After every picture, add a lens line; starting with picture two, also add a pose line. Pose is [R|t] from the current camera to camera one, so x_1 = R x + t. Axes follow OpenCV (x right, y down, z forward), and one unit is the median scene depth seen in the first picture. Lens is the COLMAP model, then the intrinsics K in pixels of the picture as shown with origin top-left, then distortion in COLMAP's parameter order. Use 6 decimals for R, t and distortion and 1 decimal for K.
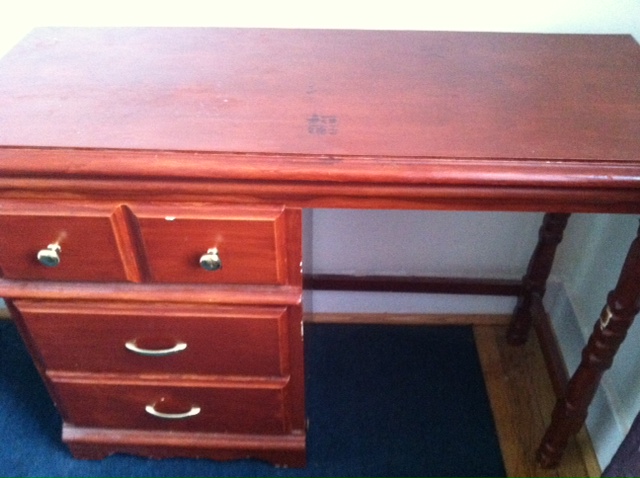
lens RADIAL K [[633.0, 0, 320.0], [0, 633.0, 239.0], [0, 0, 1]] dist [0.141154, -0.500397]
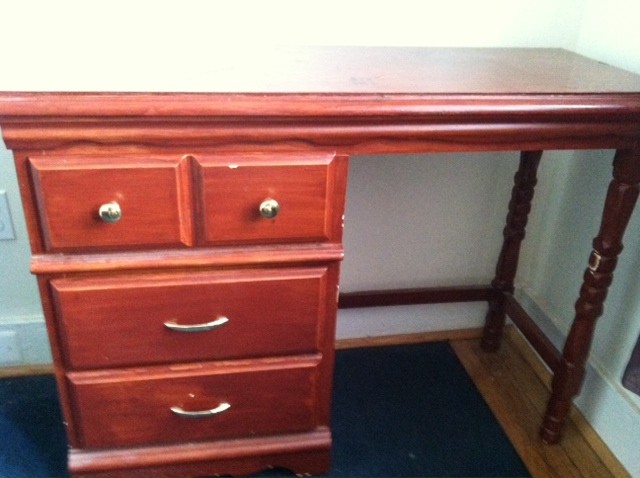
lens RADIAL K [[633.0, 0, 320.0], [0, 633.0, 239.0], [0, 0, 1]] dist [0.141154, -0.500397]
pose [[0.977394, -0.055448, 0.204025, -0.275657], [0.103256, 0.967273, -0.231777, 0.304456], [-0.184496, 0.247604, 0.951133, -0.018480]]
